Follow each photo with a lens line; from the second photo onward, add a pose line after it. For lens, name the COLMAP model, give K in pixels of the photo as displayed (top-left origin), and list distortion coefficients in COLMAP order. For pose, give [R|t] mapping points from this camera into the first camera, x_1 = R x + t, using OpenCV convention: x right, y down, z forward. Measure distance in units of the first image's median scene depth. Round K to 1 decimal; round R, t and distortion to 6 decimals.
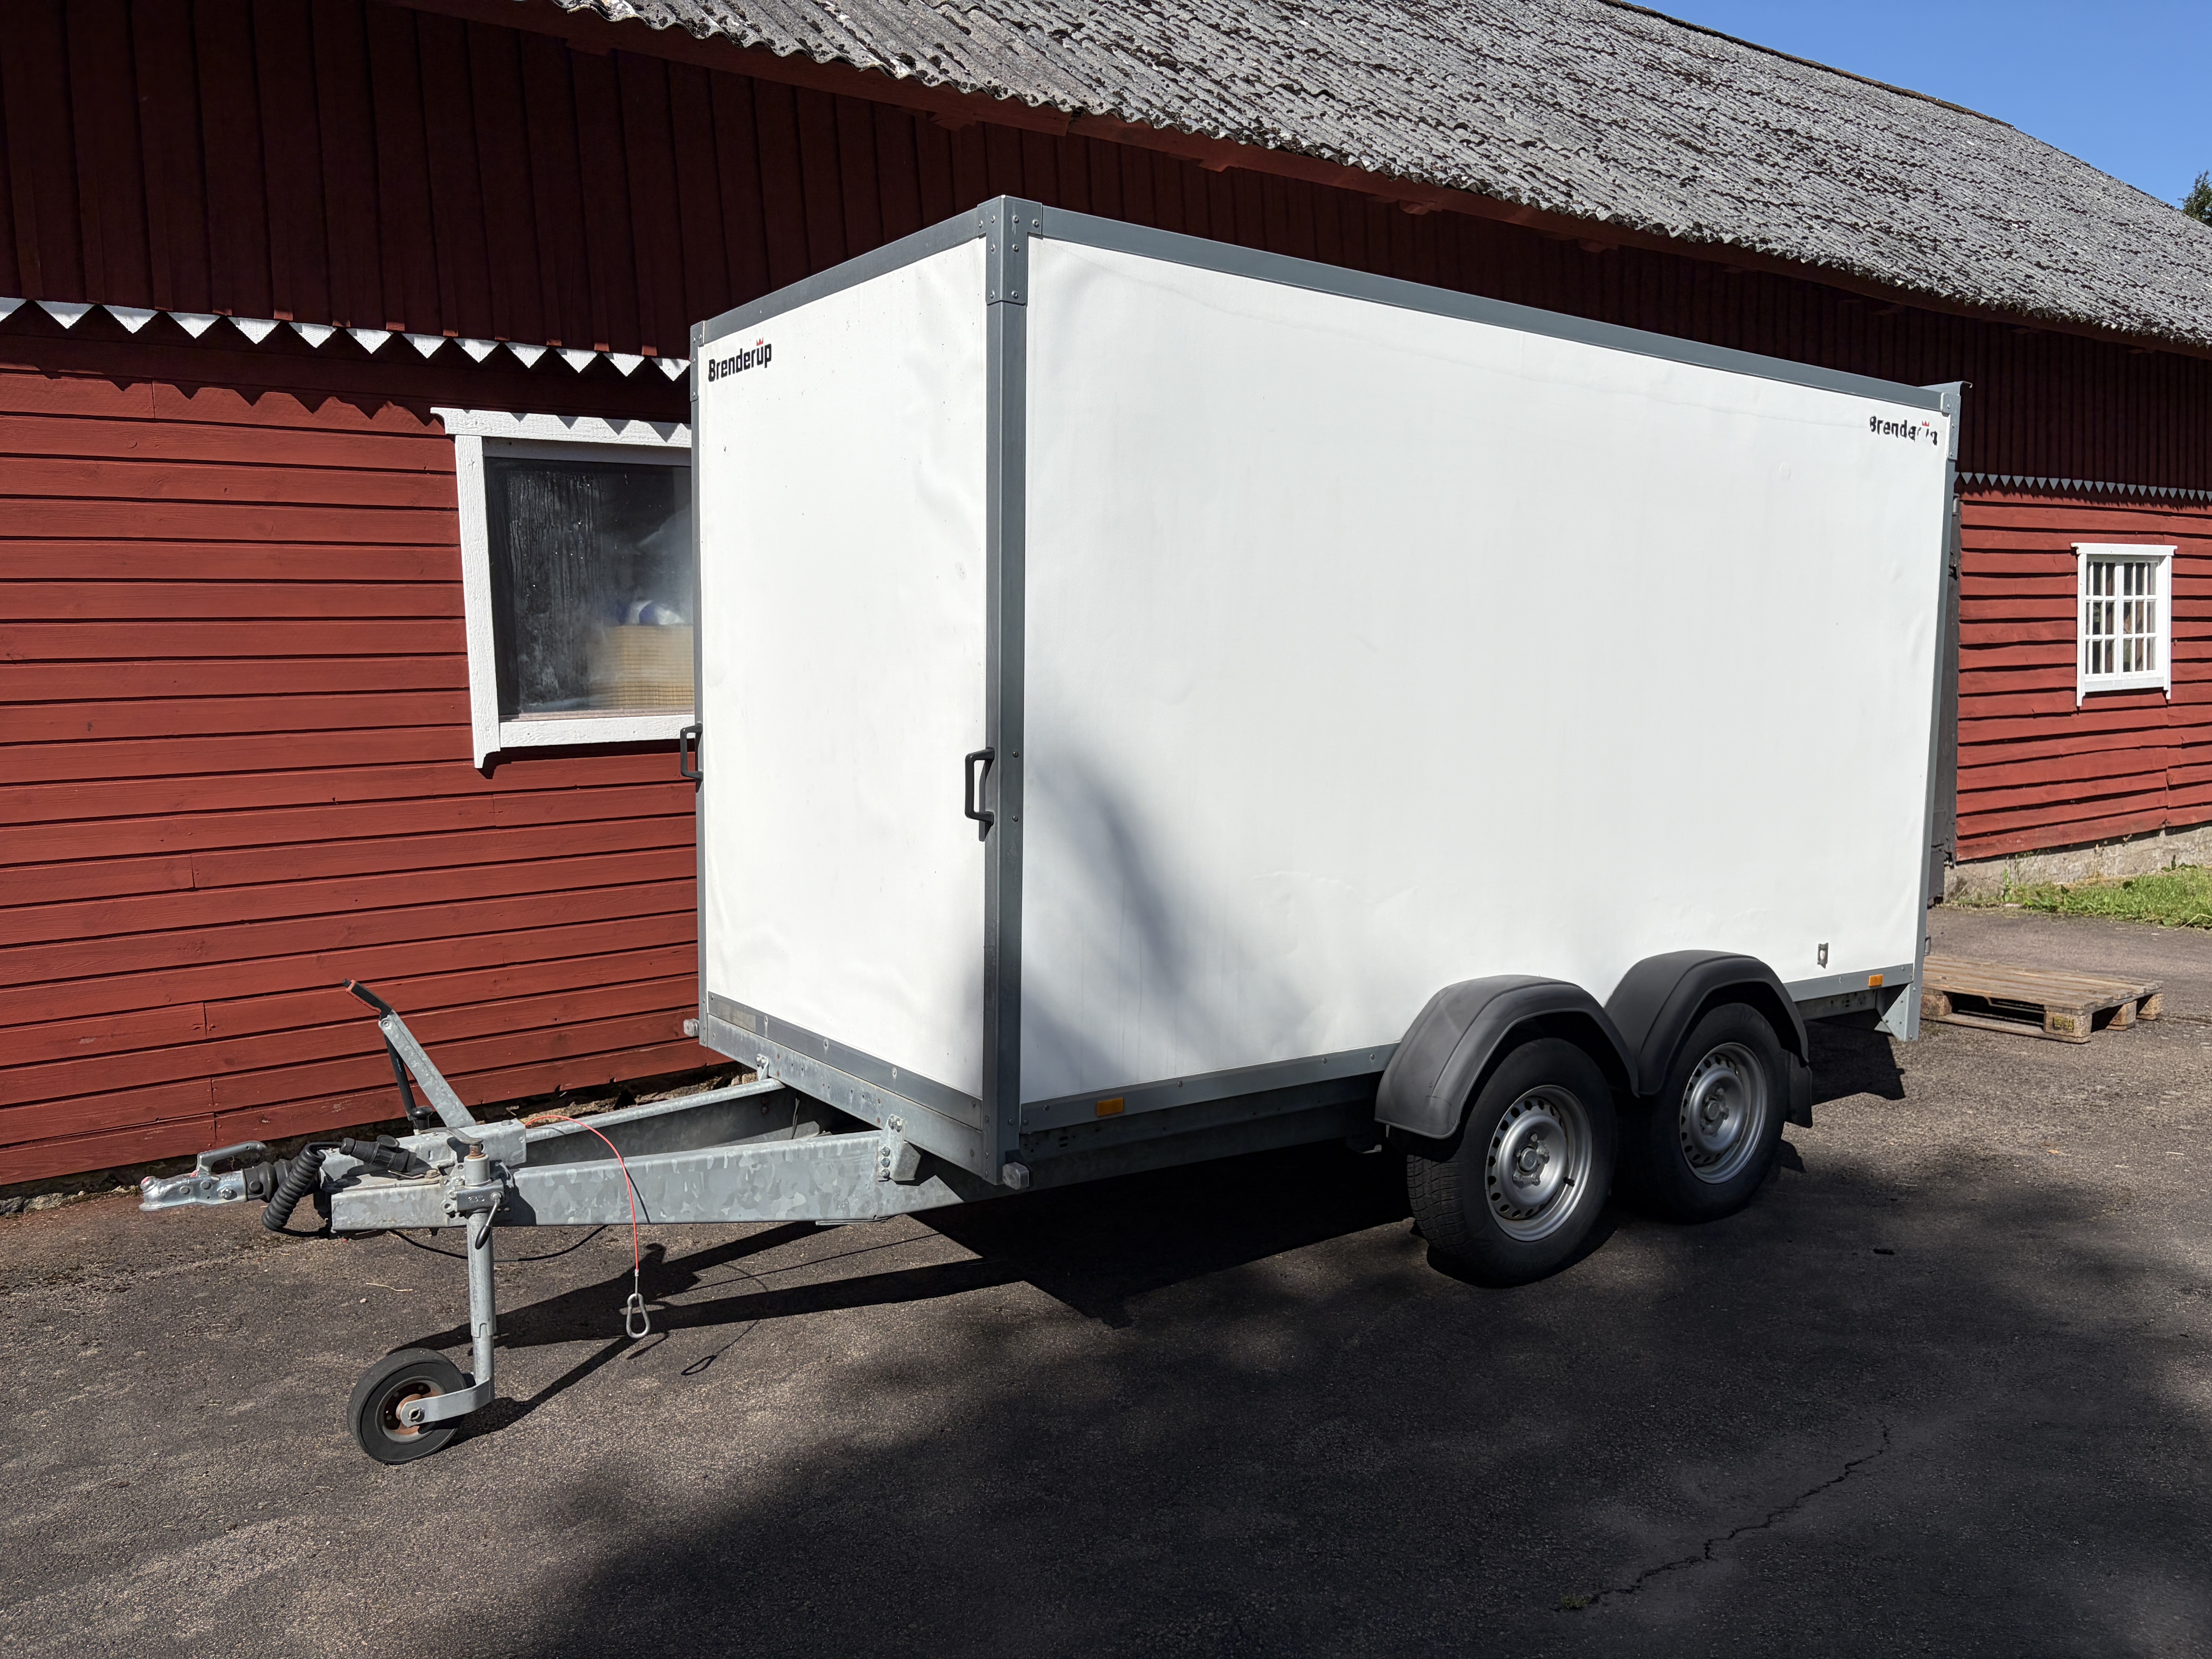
lens RADIAL K [[1670.3, 0, 1121.4], [0, 1670.3, 826.8], [0, 0, 1]] dist [0.042264, -0.045608]
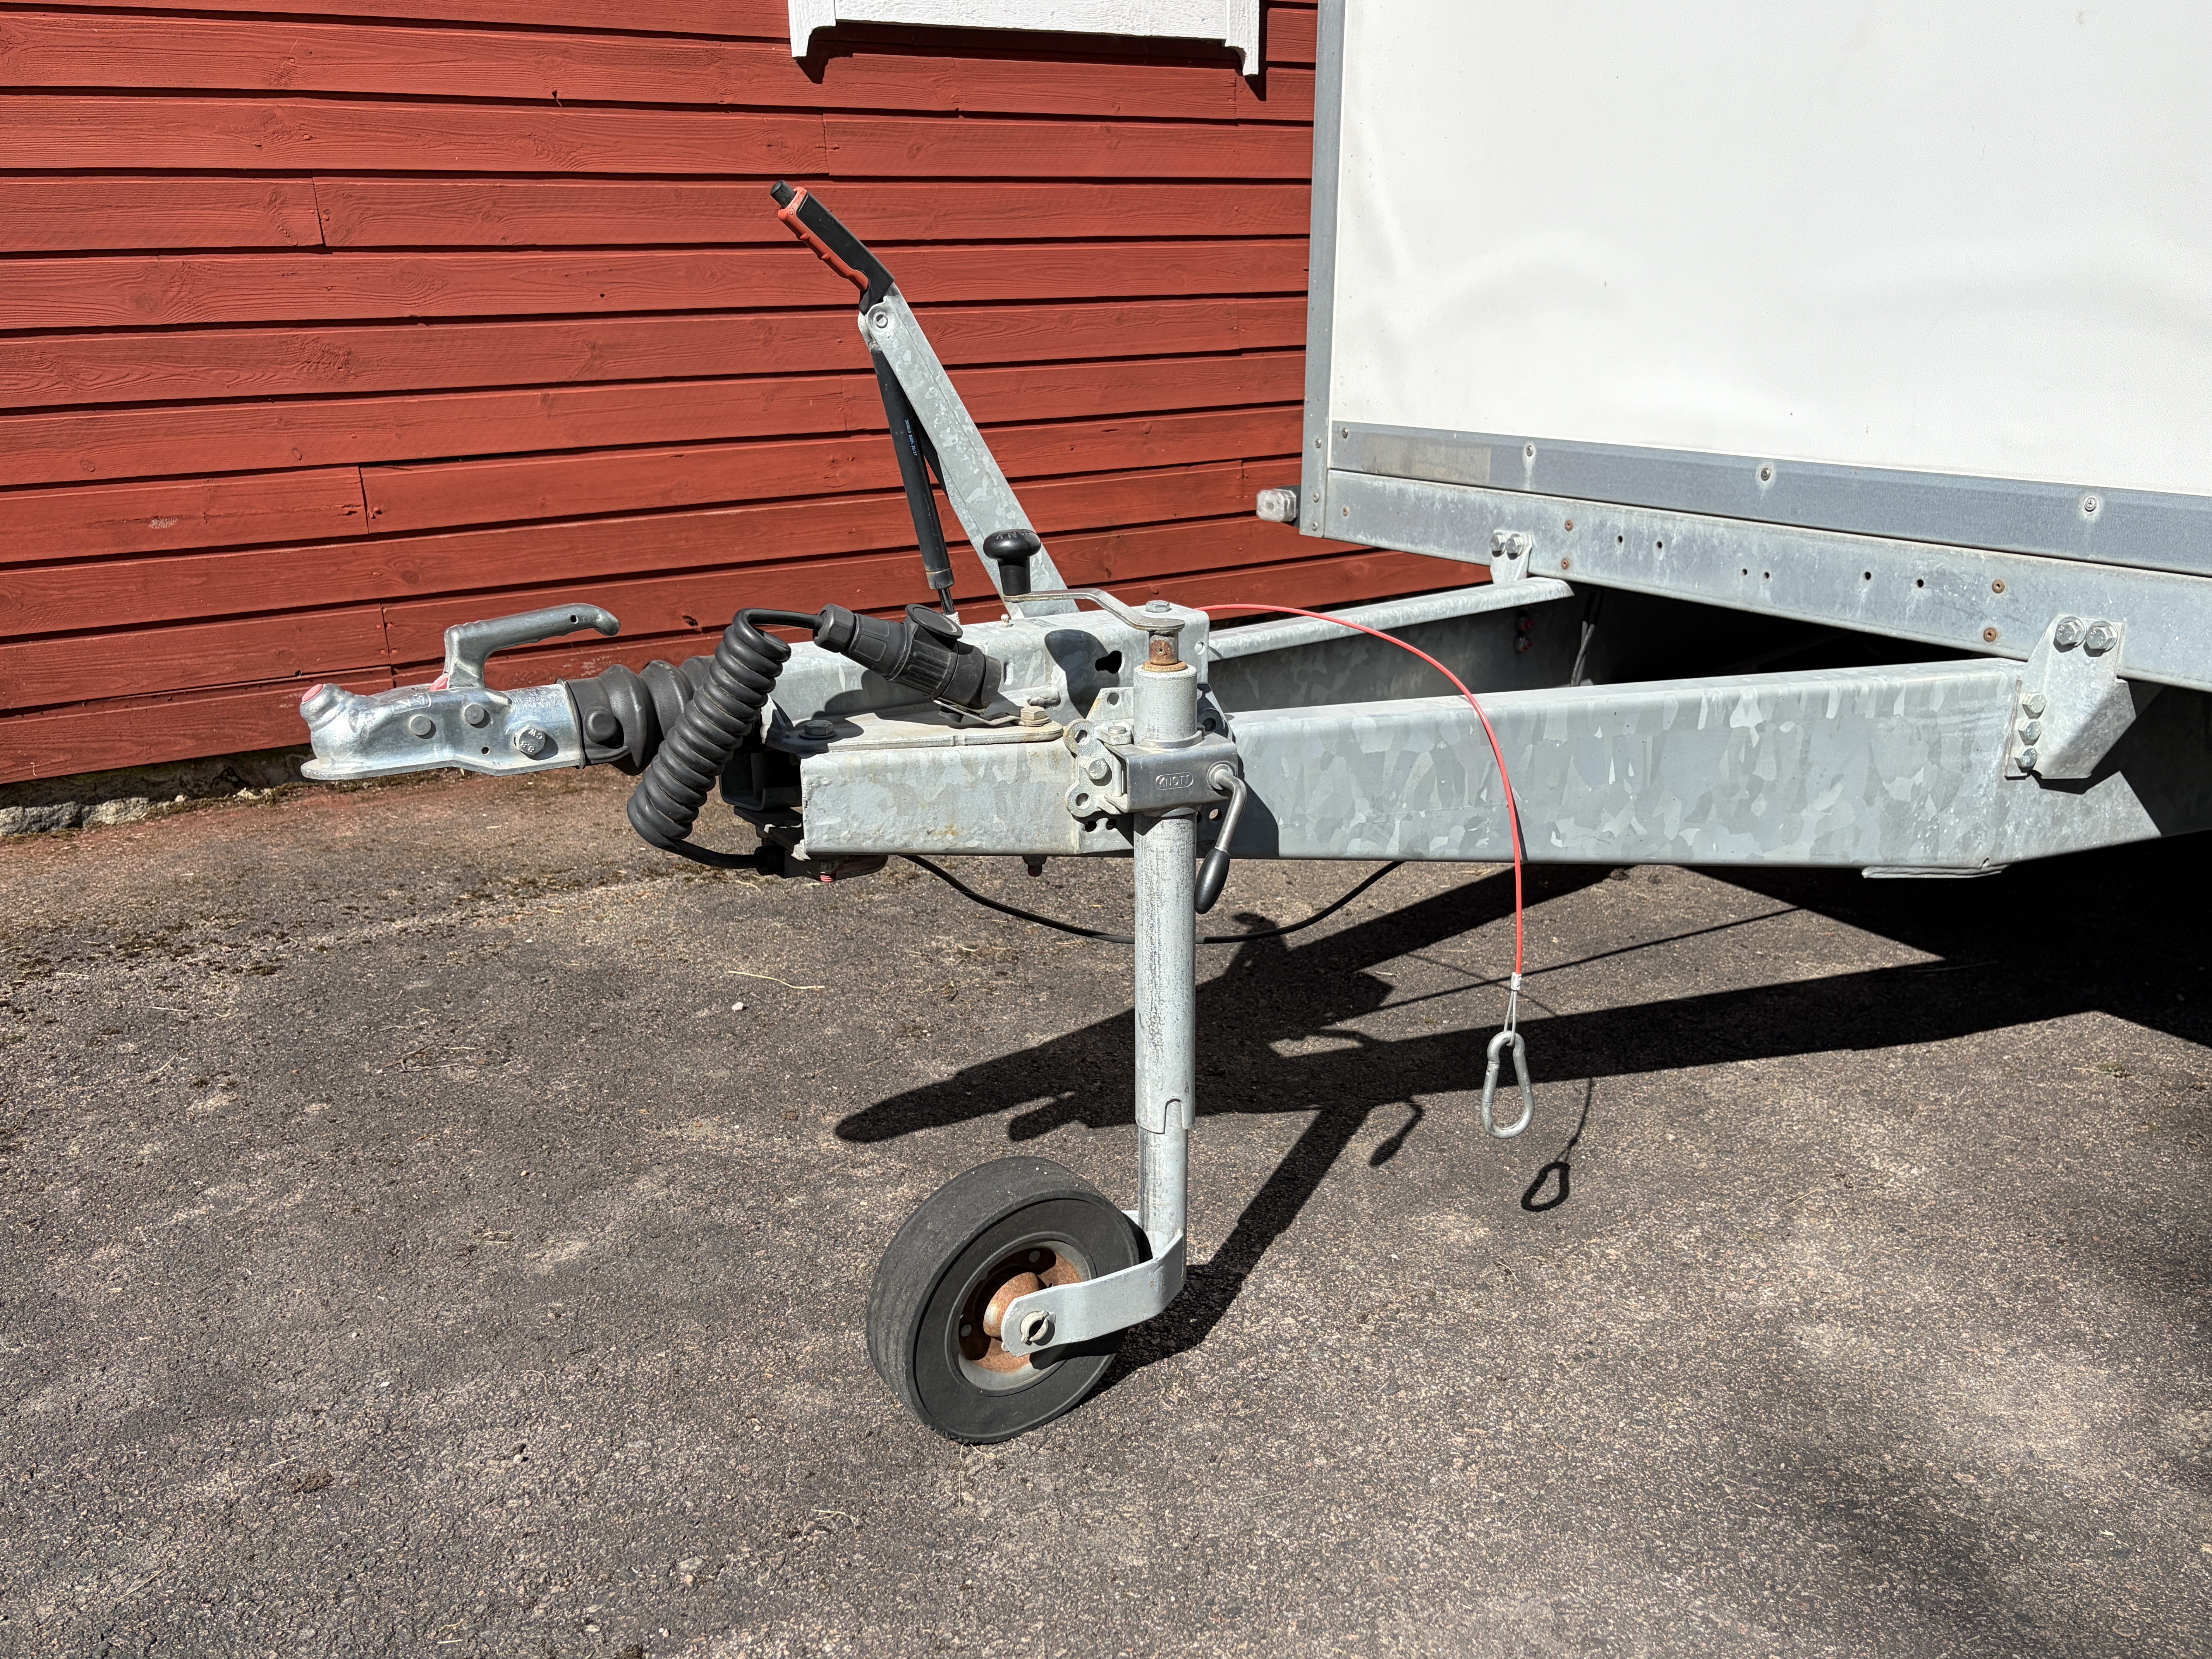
lens RADIAL K [[1790.5, 0, 1106.3], [0, 1790.5, 836.4], [0, 0, 1]] dist [0.019936, 0.023191]
pose [[0.996499, 0.021318, -0.080845, -0.294320], [-0.005128, 0.980711, 0.195396, 0.126215], [0.083451, -0.194298, 0.977386, 0.493552]]
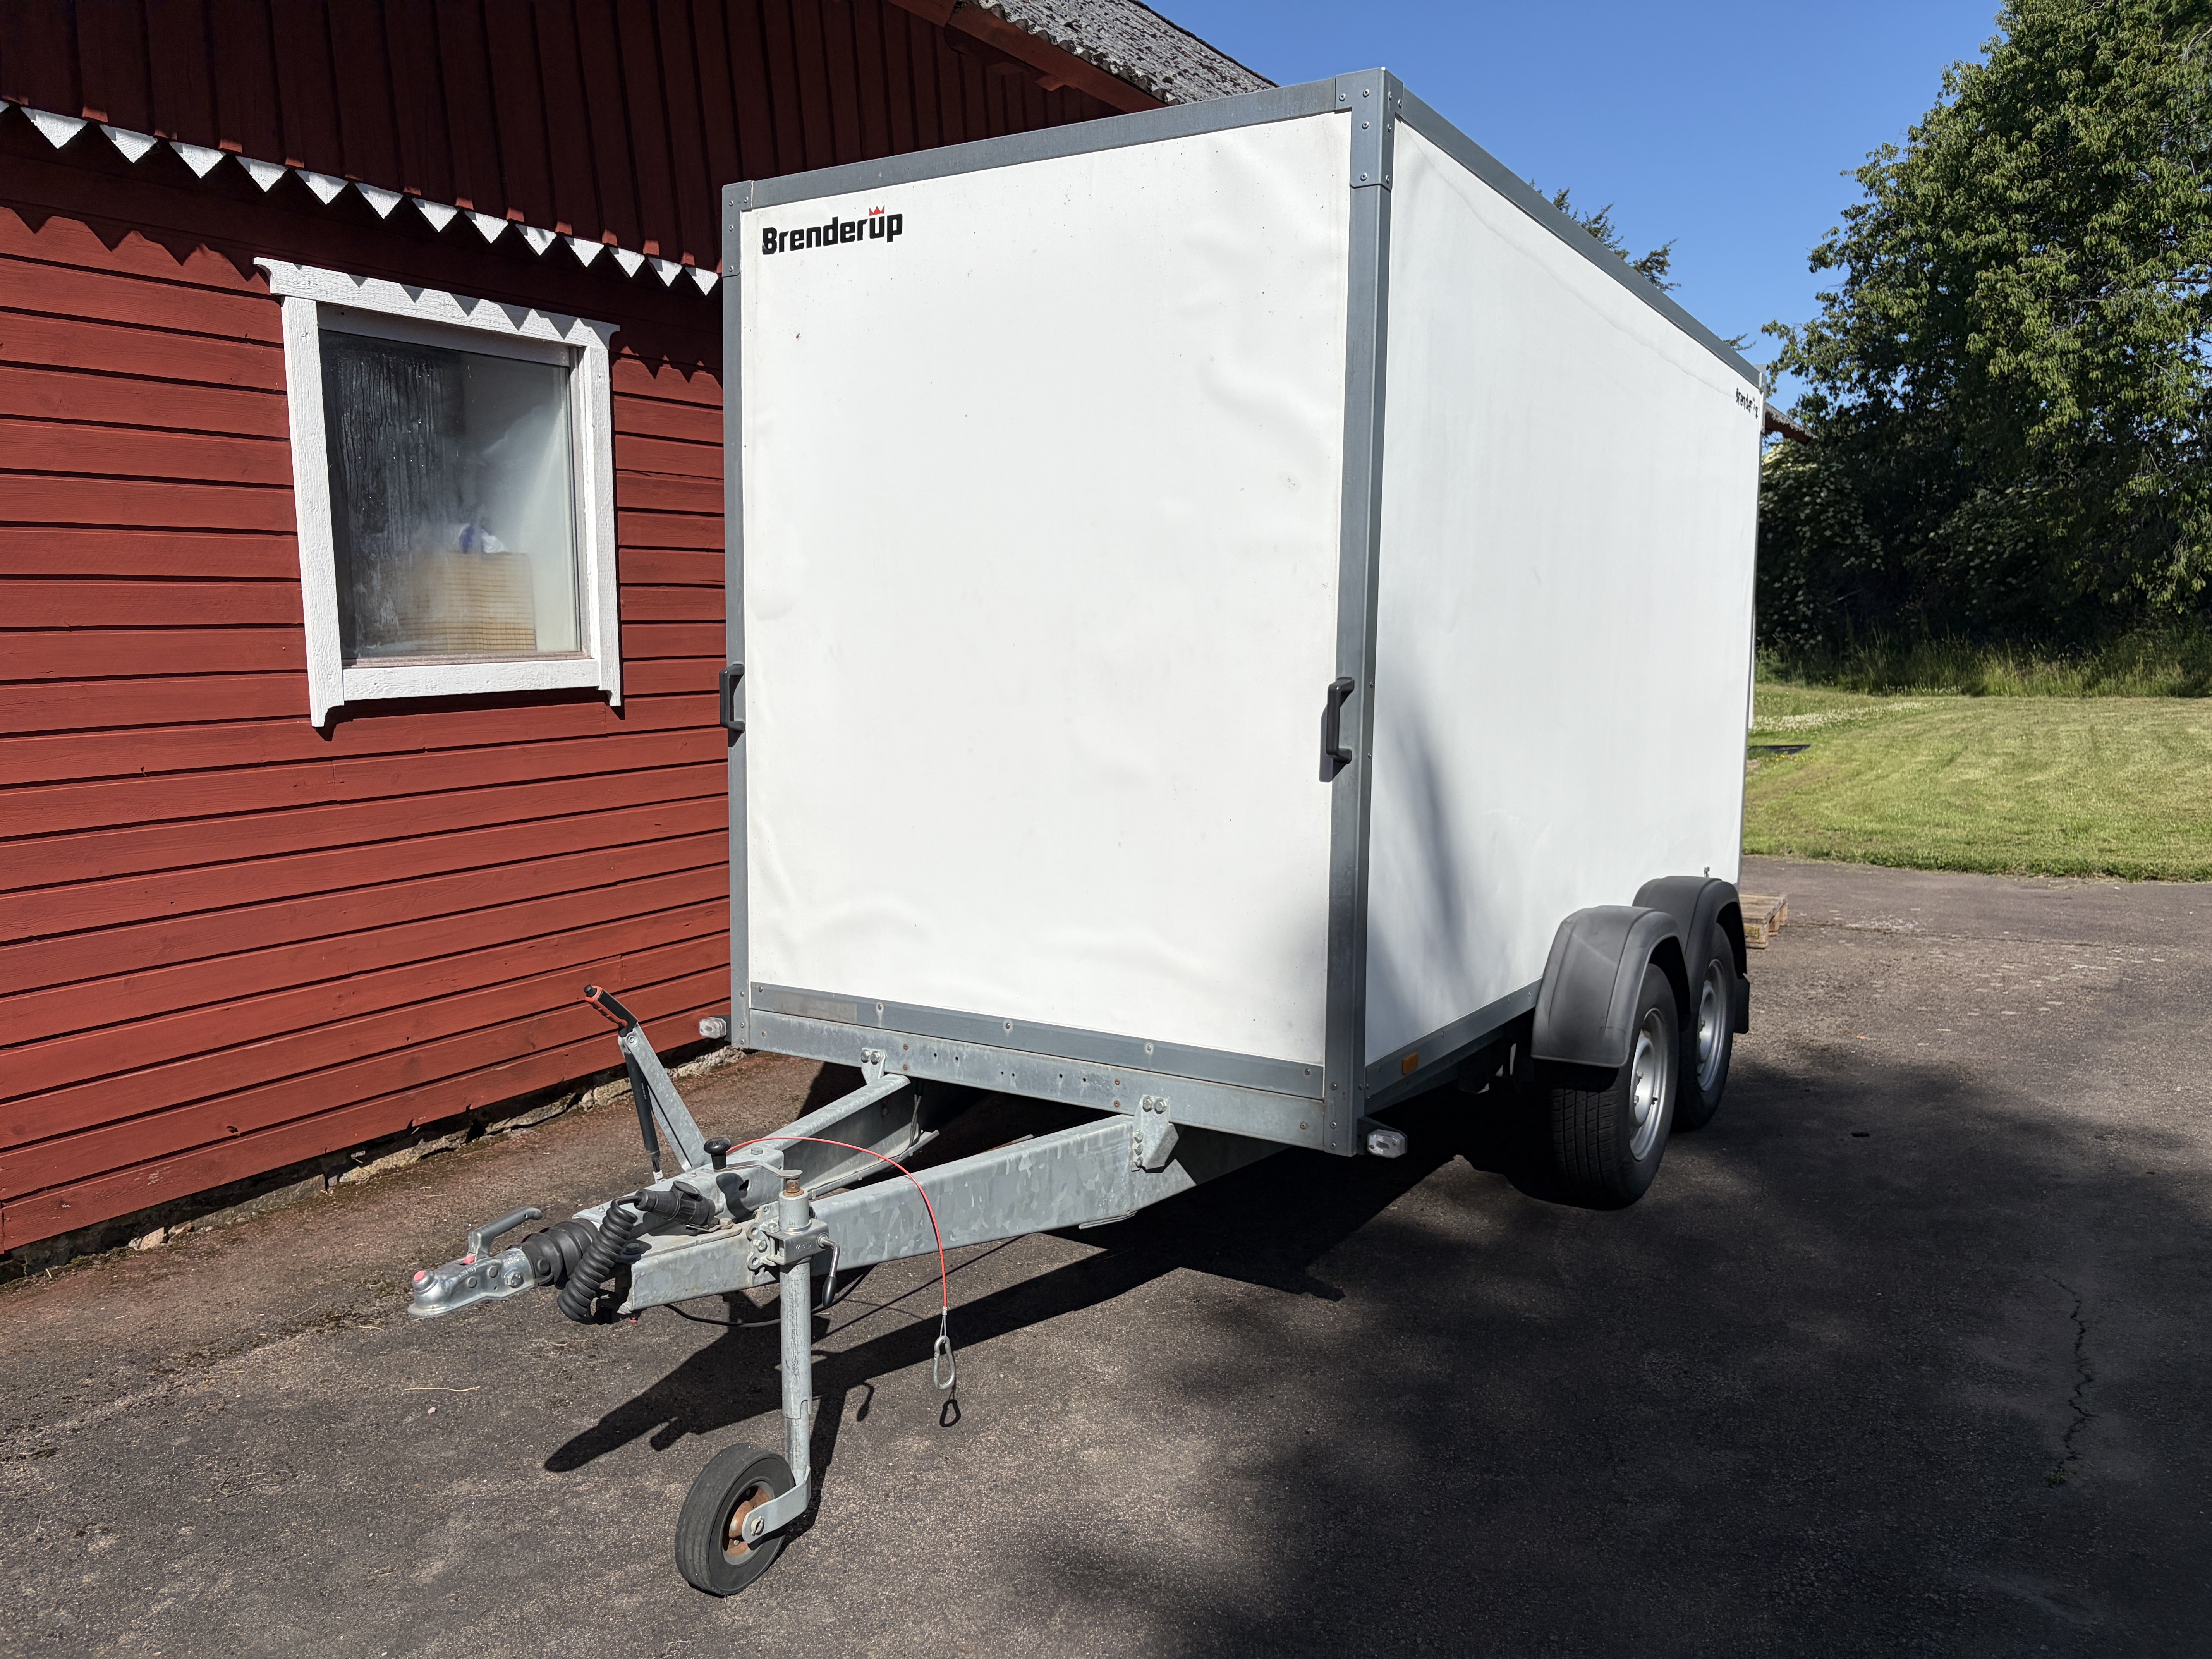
lens RADIAL K [[1670.3, 0, 1115.9], [0, 1670.3, 821.3], [0, 0, 1]] dist [0.042264, -0.045608]
pose [[0.921652, -0.036078, 0.386338, -0.439412], [0.031026, 0.999332, 0.019306, 0.007049], [-0.386776, -0.005807, 0.922155, 0.166471]]
